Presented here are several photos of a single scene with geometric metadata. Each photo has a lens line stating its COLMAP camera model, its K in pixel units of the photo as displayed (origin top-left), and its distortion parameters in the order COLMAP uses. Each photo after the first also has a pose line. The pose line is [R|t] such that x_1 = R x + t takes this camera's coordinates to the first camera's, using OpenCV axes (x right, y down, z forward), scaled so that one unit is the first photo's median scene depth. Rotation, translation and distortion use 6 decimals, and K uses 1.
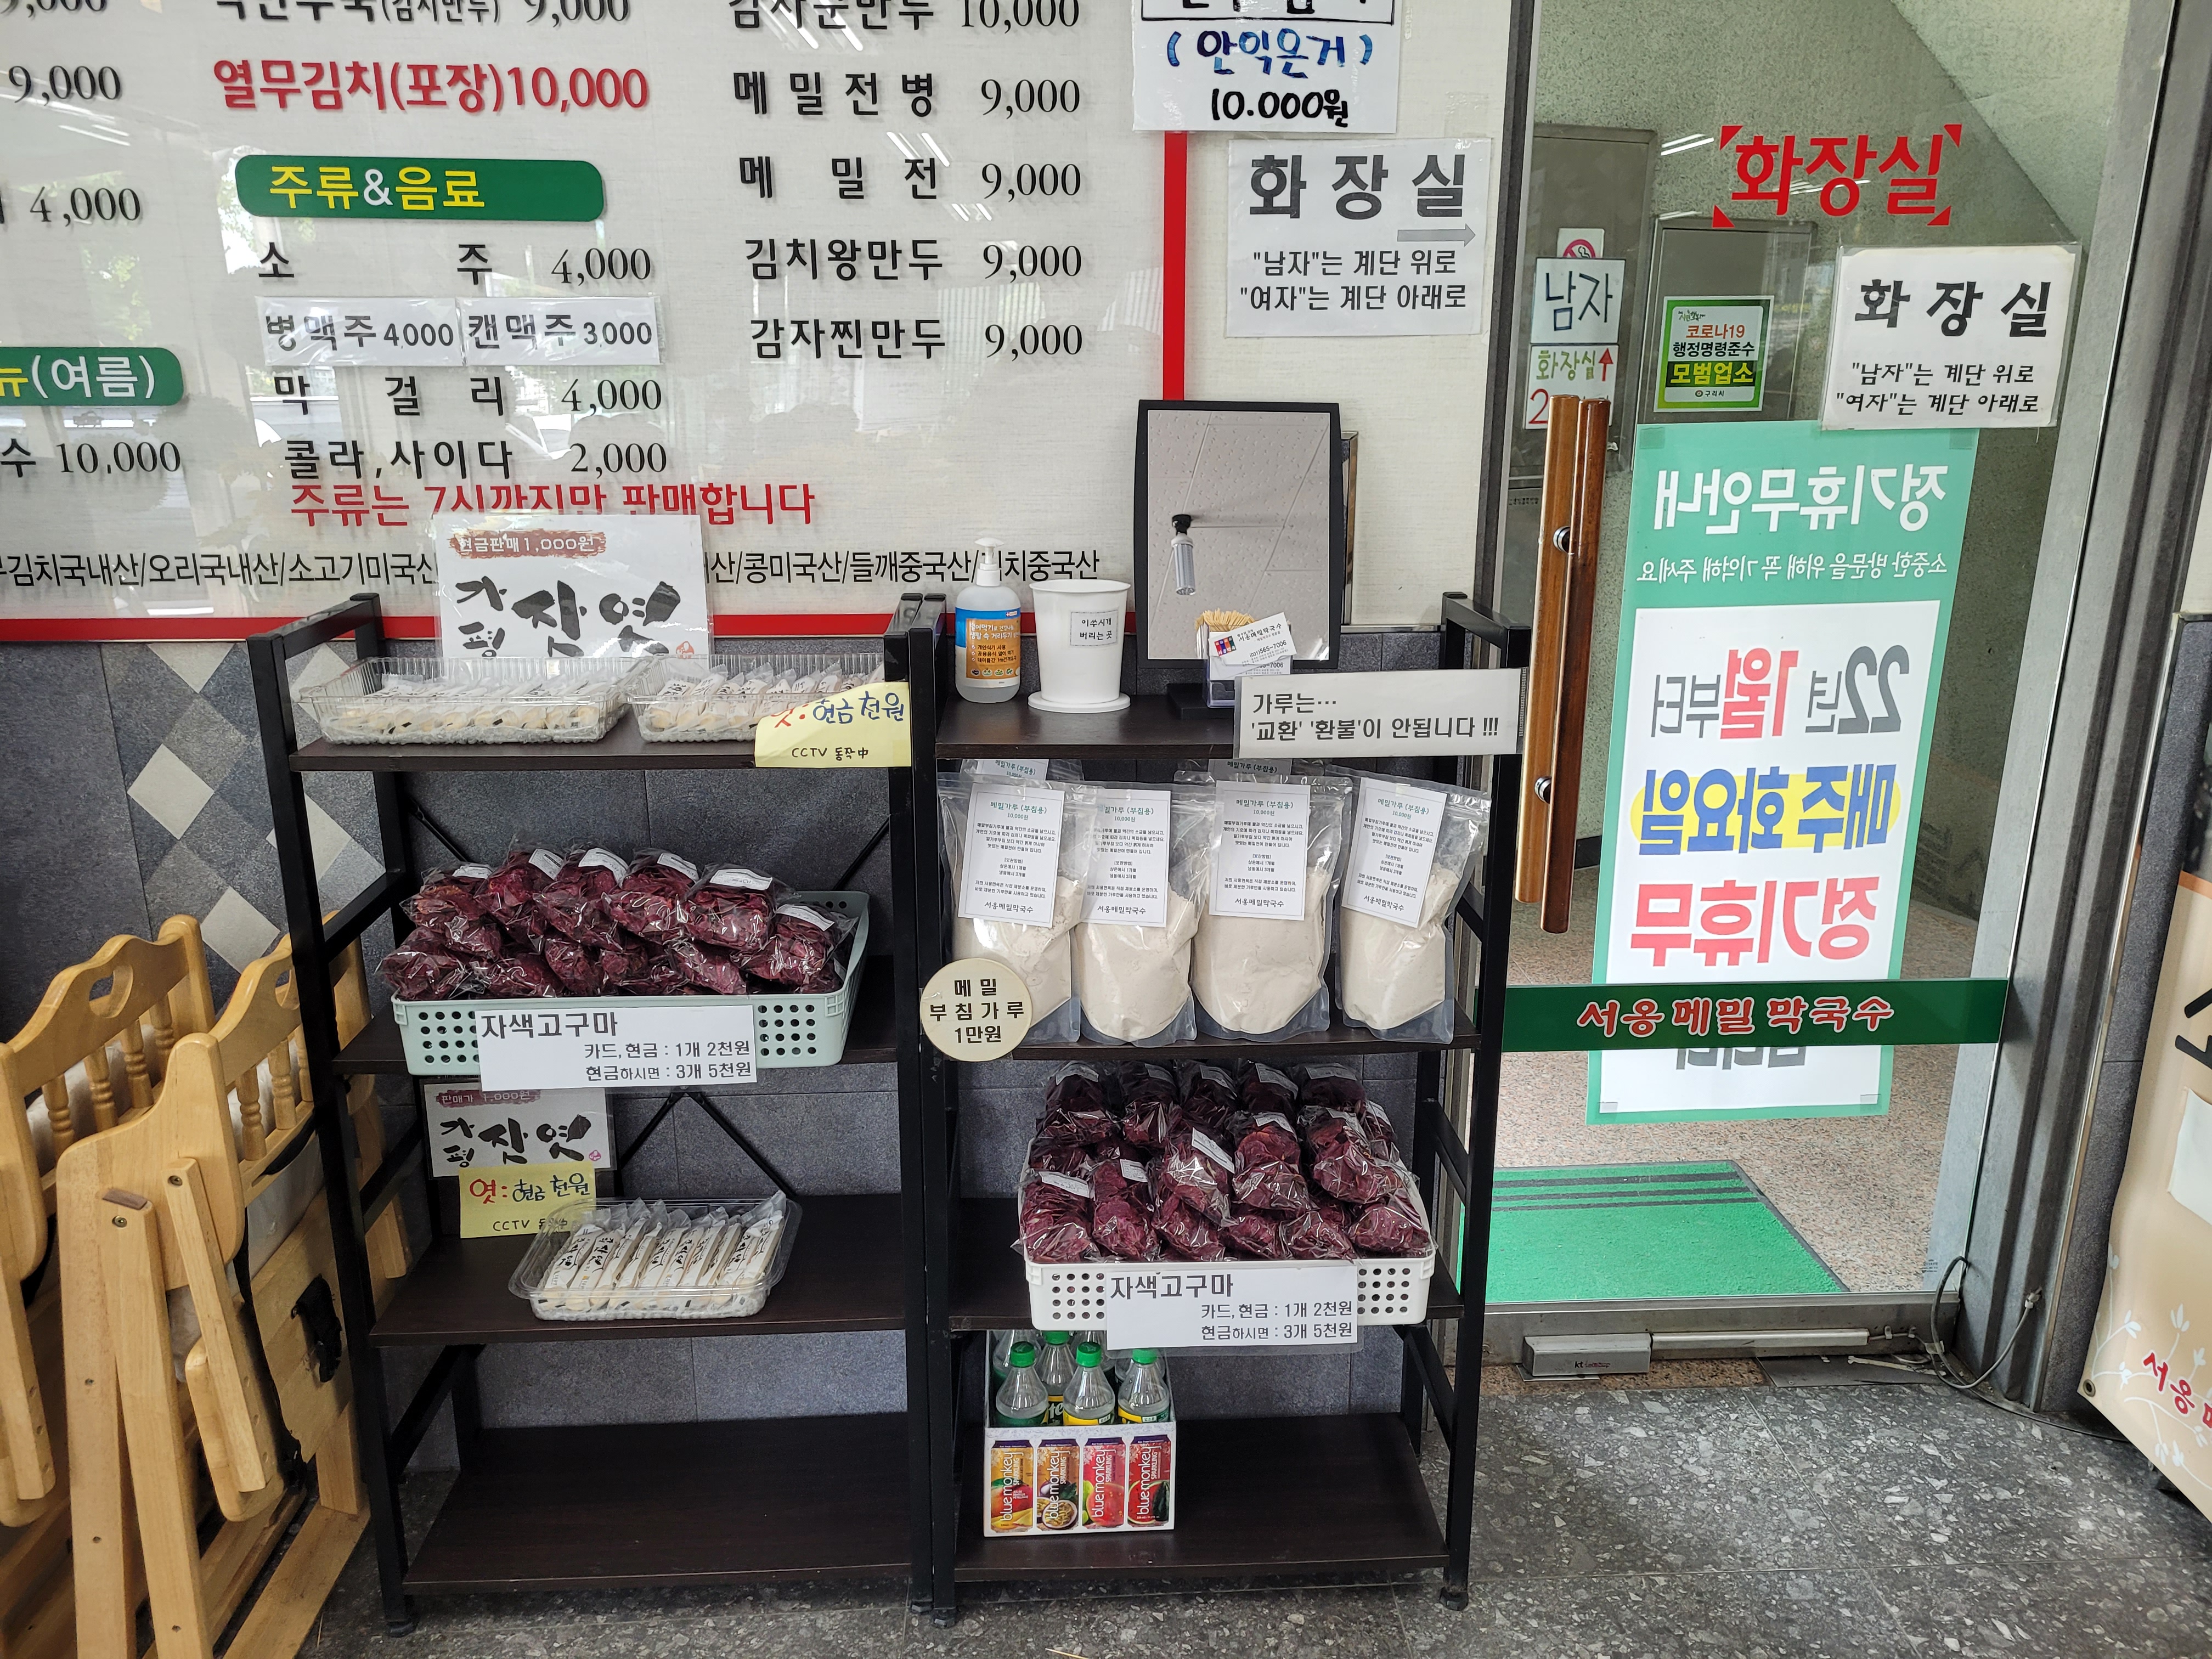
lens RADIAL K [[1634.6, 0, 1150.1], [0, 1634.6, 839.5], [0, 0, 1]] dist [0.042629, -0.029813]
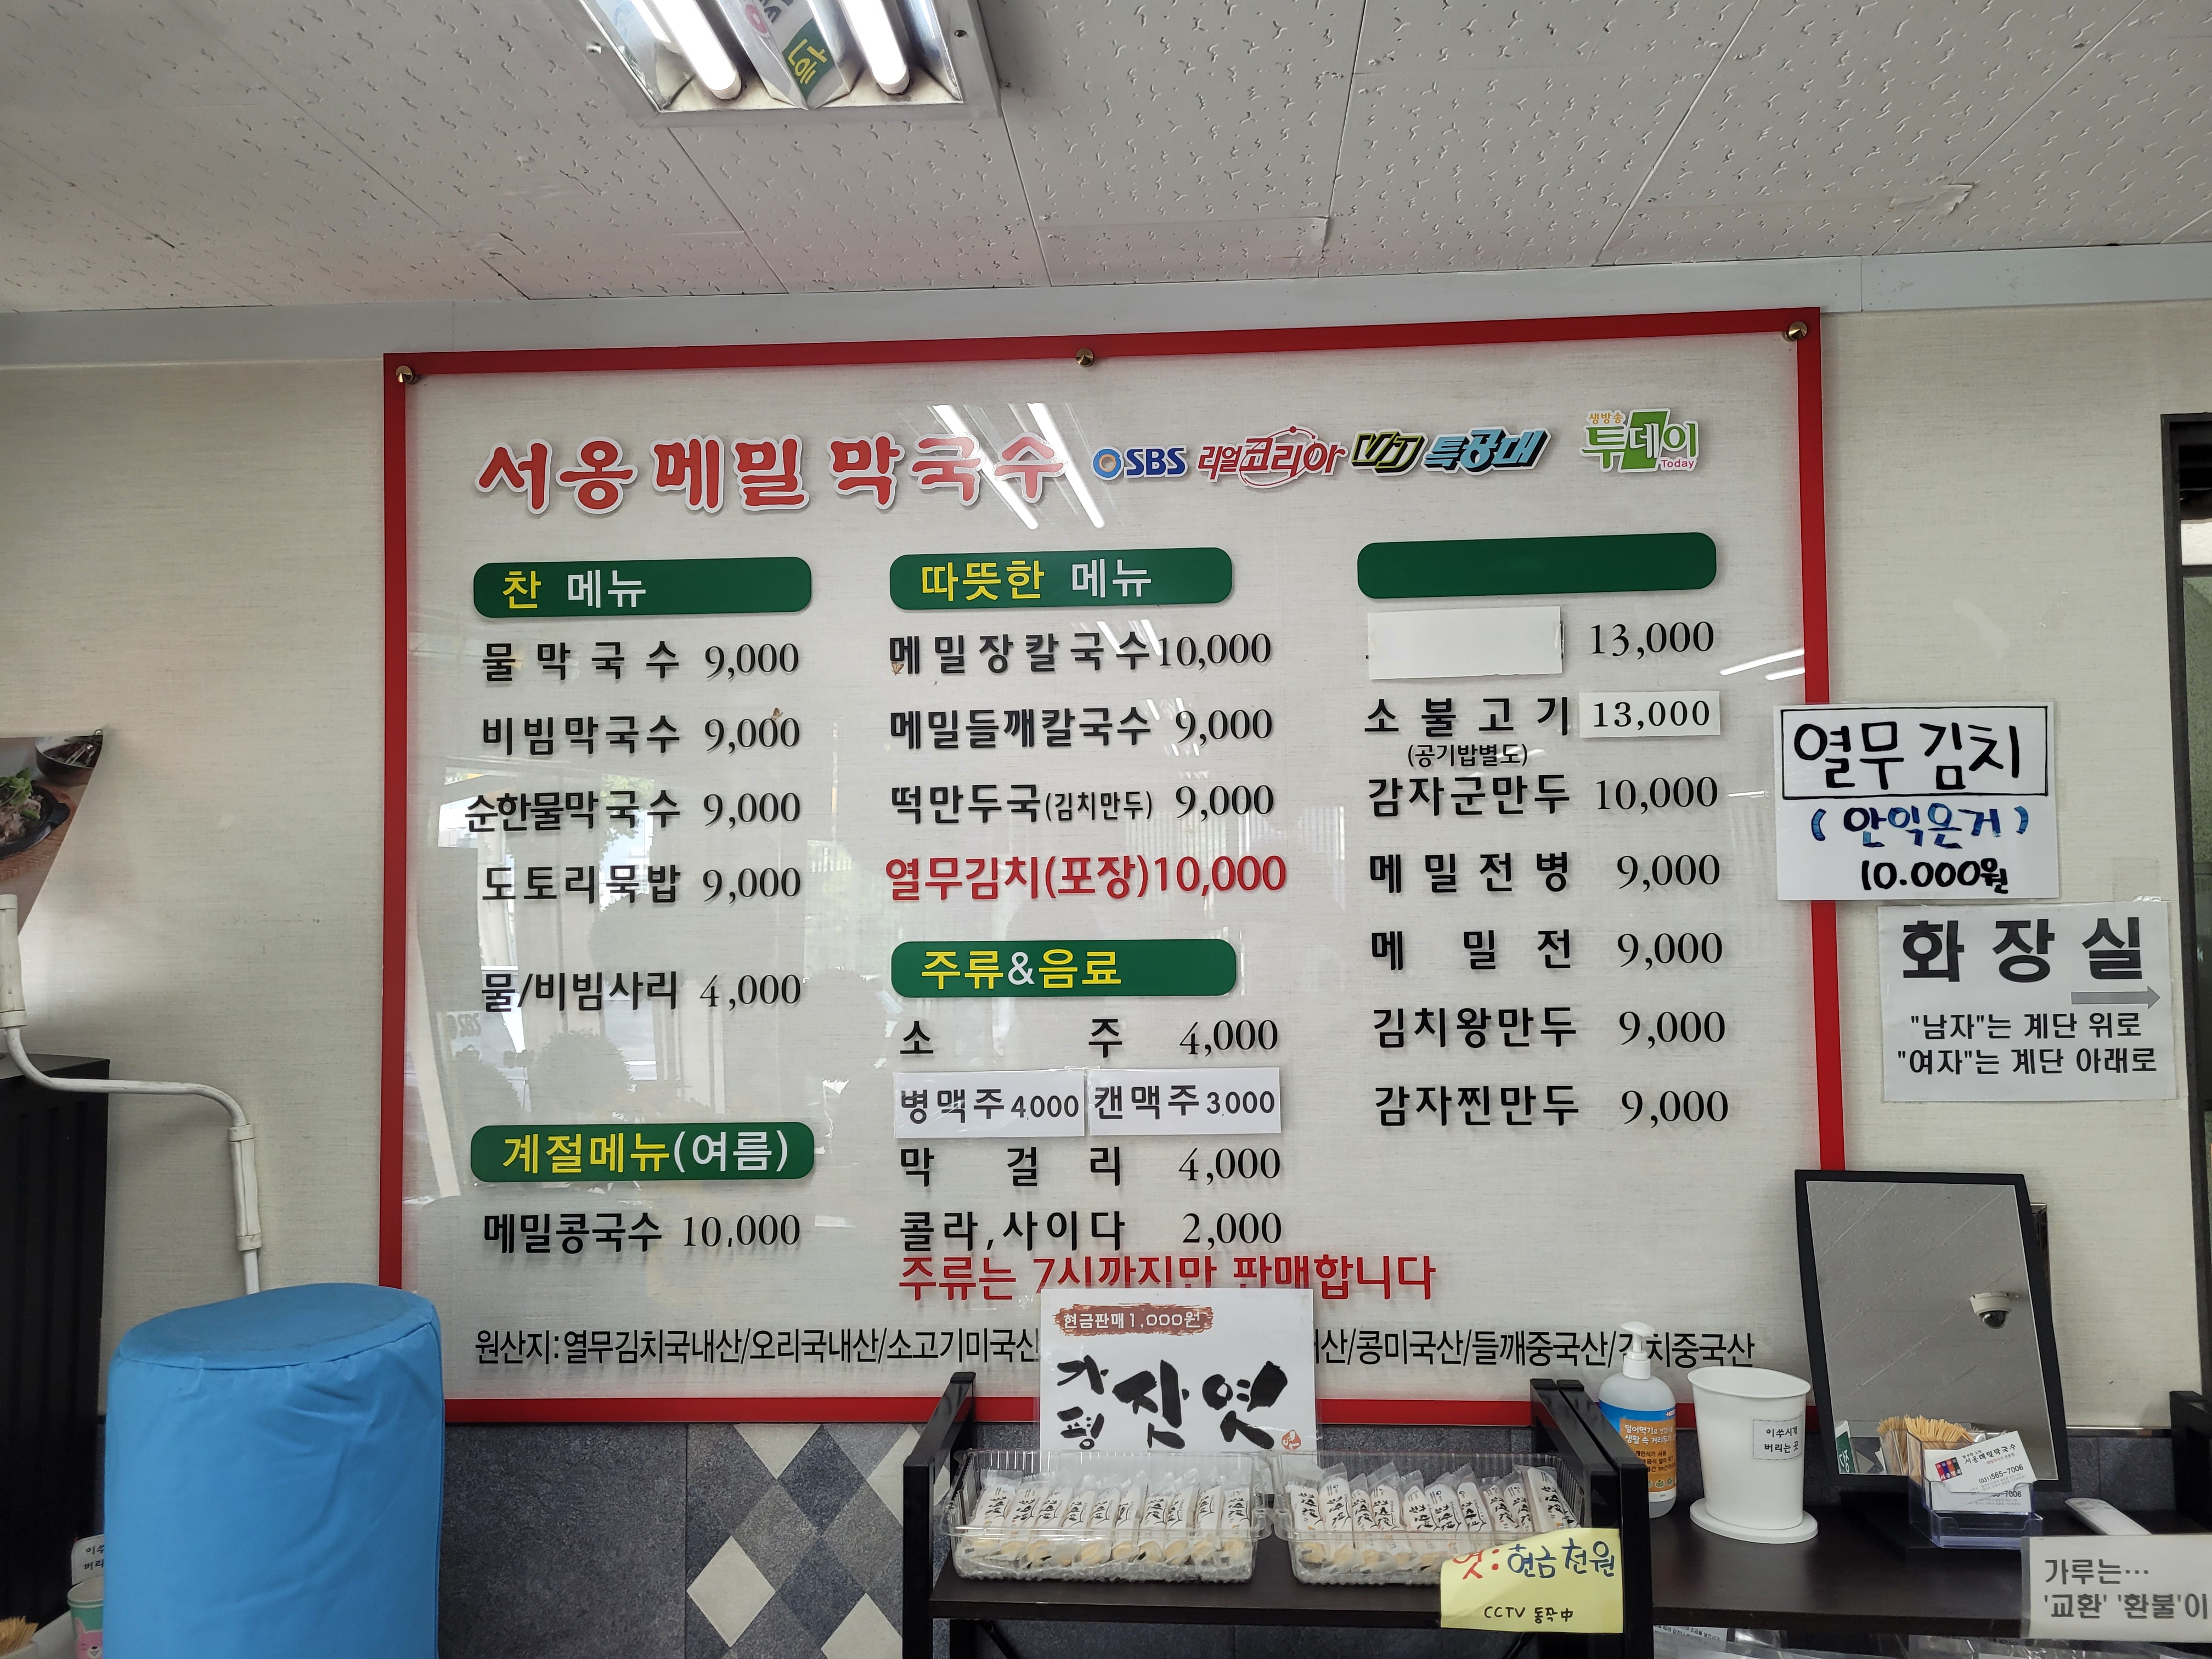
lens RADIAL K [[1634.6, 0, 1122.5], [0, 1634.6, 812.5], [0, 0, 1]] dist [0.042629, -0.029813]
pose [[0.992544, -0.018771, -0.120436, -0.271540], [-0.022751, 0.942176, -0.334345, -0.142261], [0.119748, 0.334592, 0.934724, 0.024229]]
